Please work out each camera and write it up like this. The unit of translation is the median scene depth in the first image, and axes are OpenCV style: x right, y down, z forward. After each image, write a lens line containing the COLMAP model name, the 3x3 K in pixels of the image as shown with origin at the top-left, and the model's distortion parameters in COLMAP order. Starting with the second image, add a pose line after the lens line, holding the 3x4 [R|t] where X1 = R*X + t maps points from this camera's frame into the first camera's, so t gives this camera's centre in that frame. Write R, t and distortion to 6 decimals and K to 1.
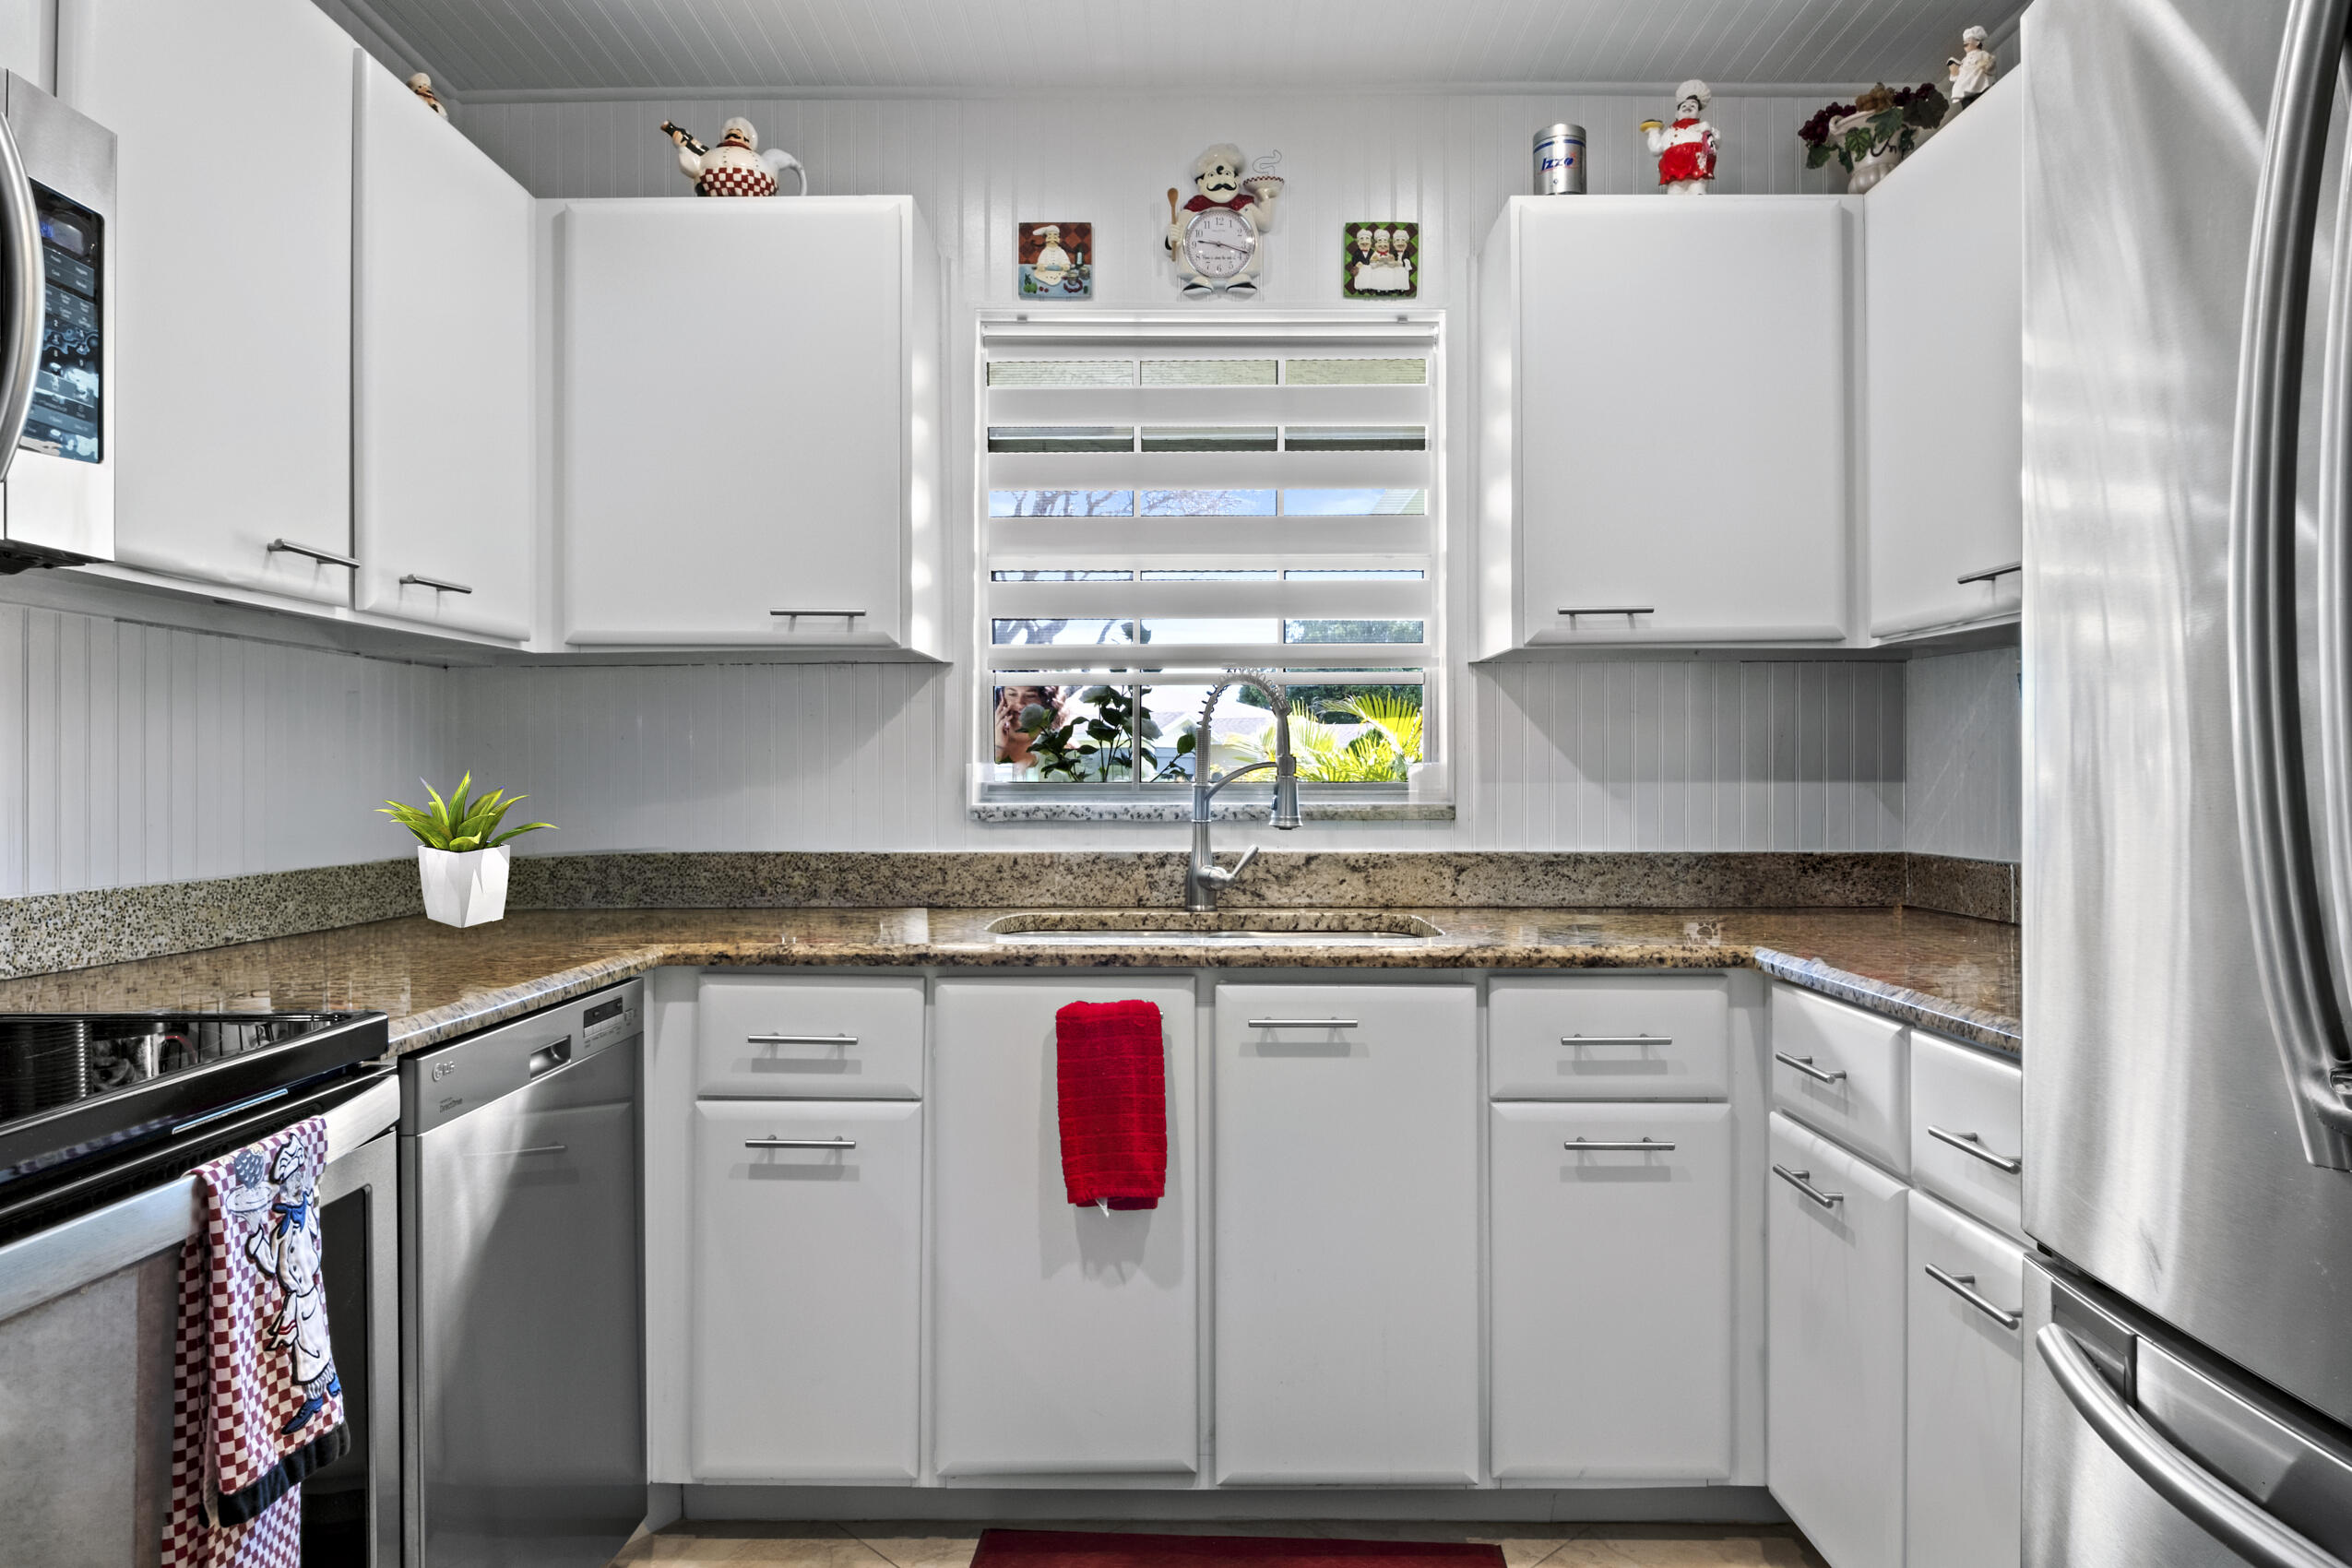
lens RADIAL K [[1450.0, 0, 1176.8], [0, 1450.0, 776.0], [0, 0, 1]] dist [0.009172, -0.016953]
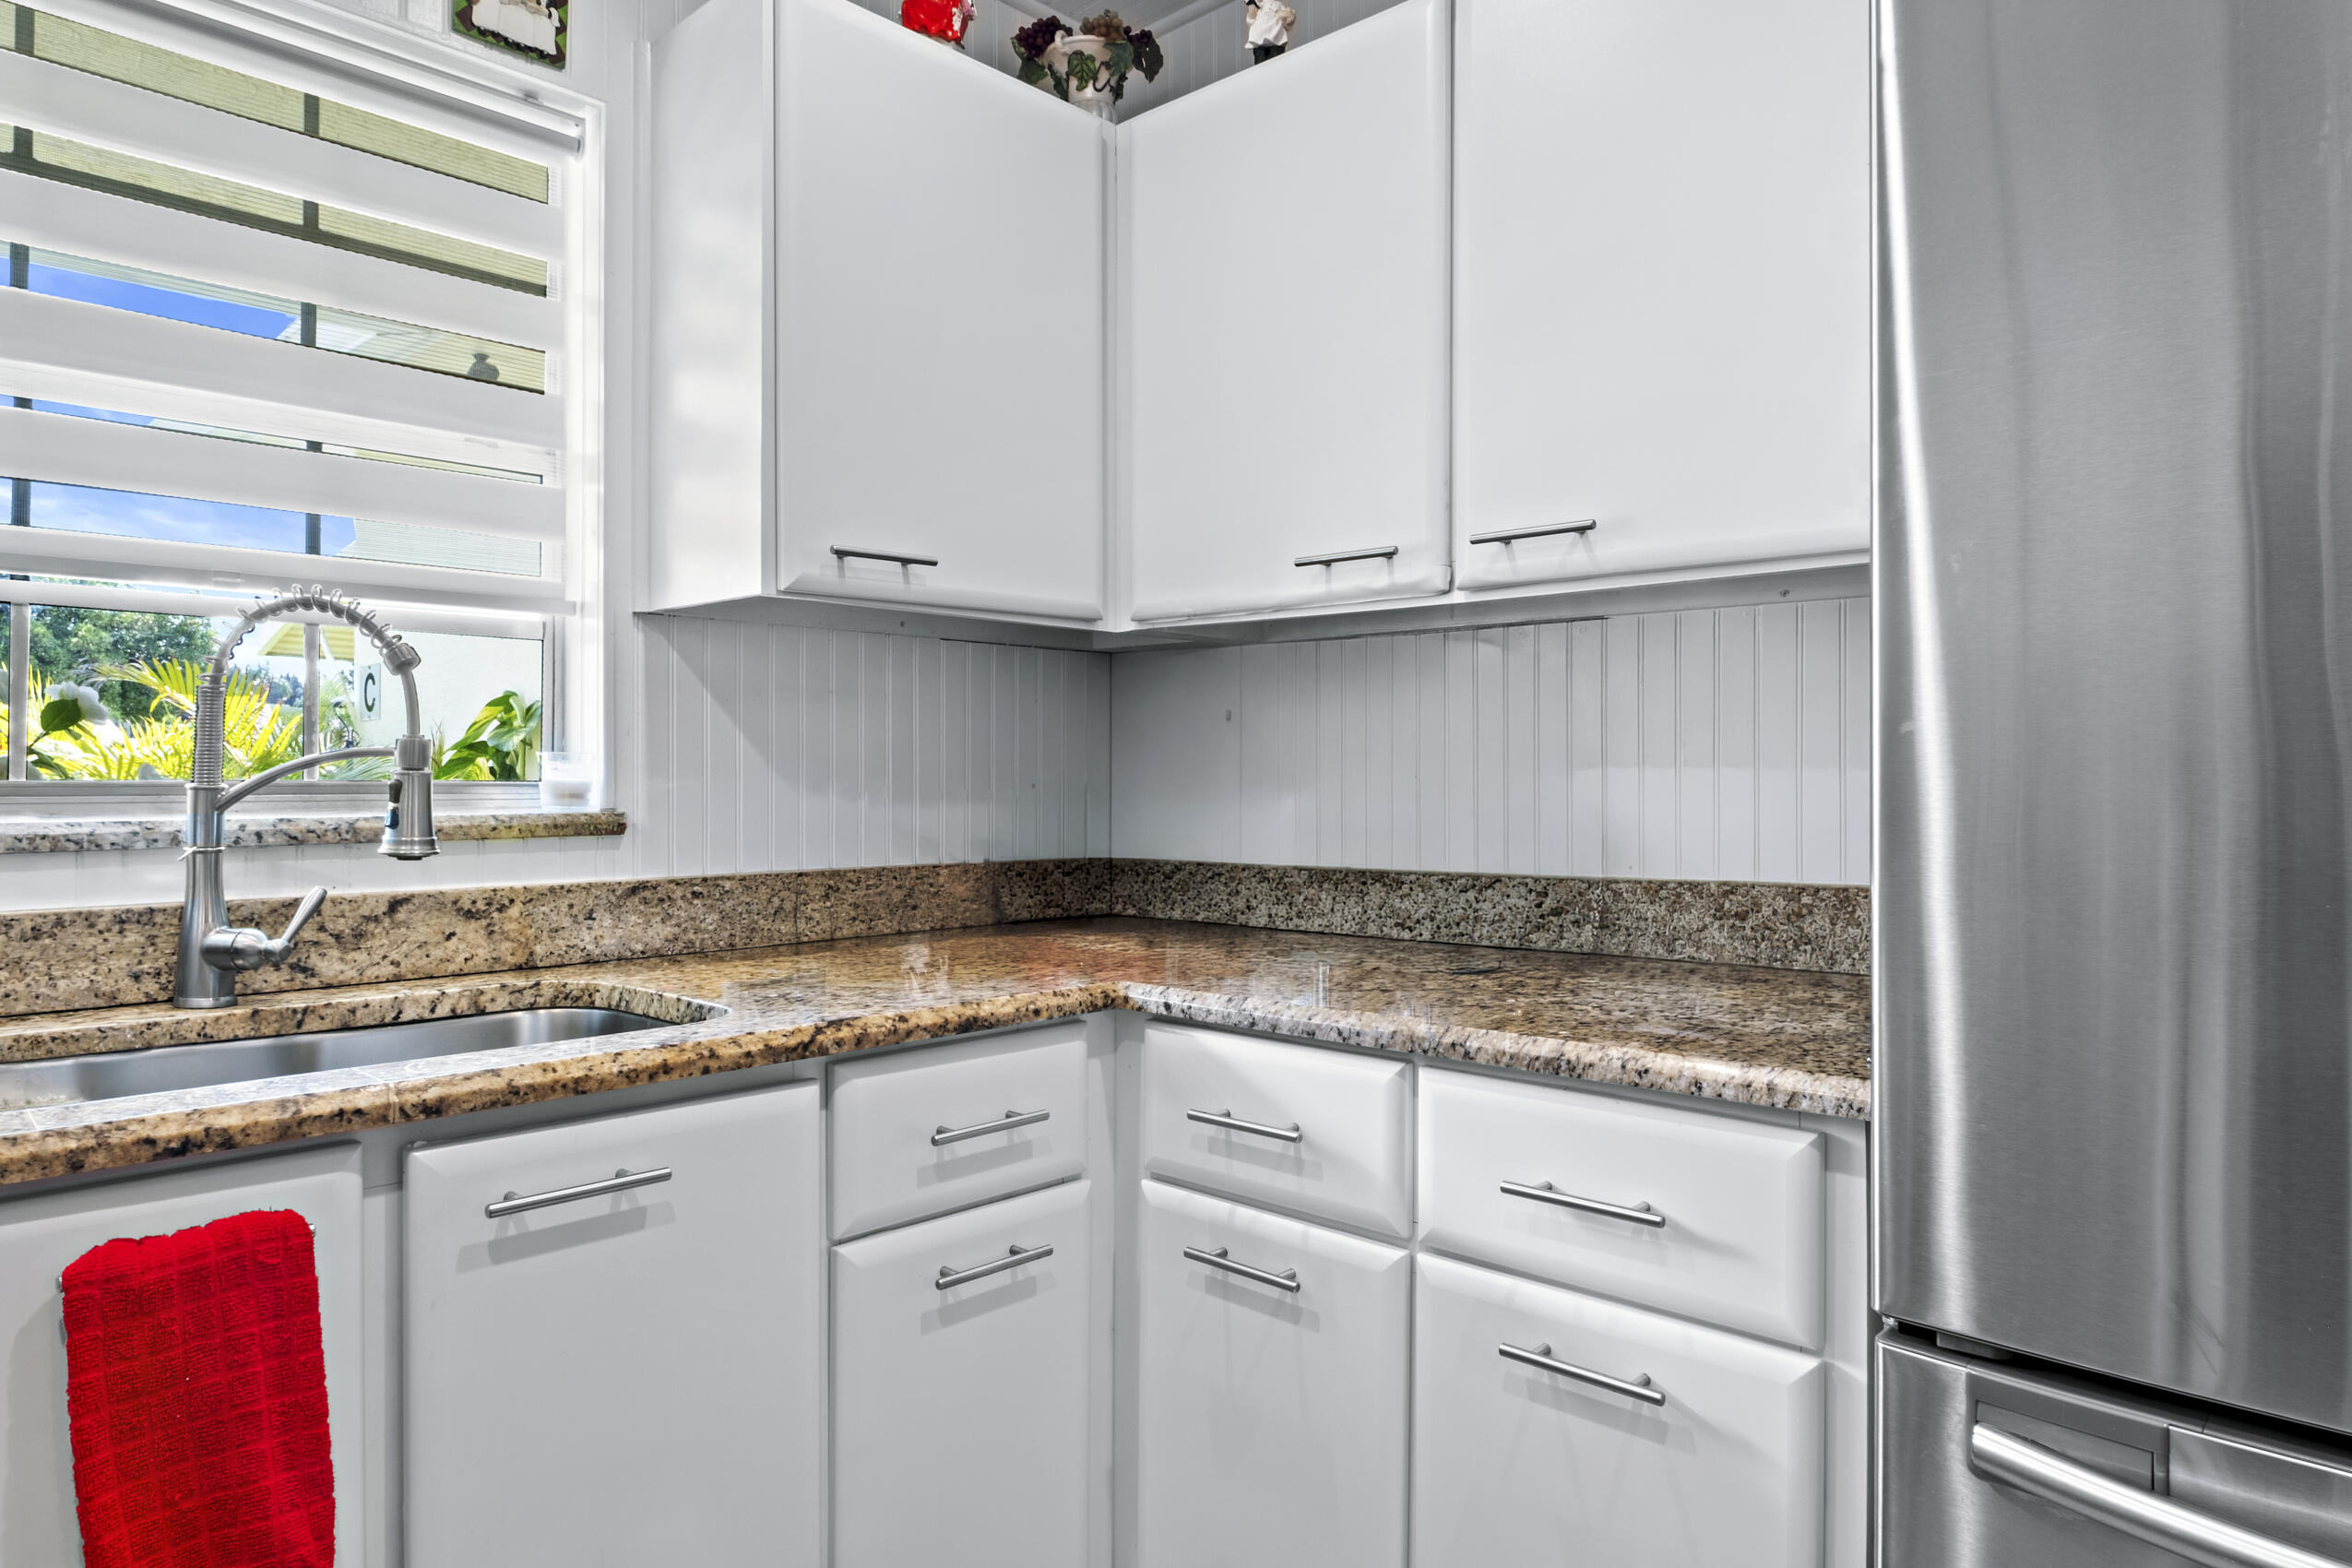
lens RADIAL K [[1450.0, 0, 1176.8], [0, 1450.0, 776.0], [0, 0, 1]] dist [0.009172, -0.016953]
pose [[0.676744, 0.002980, 0.736213, -0.180636], [-0.003941, 0.999992, -0.000425, 0.001318], [-0.736208, -0.002614, 0.676750, 0.415928]]
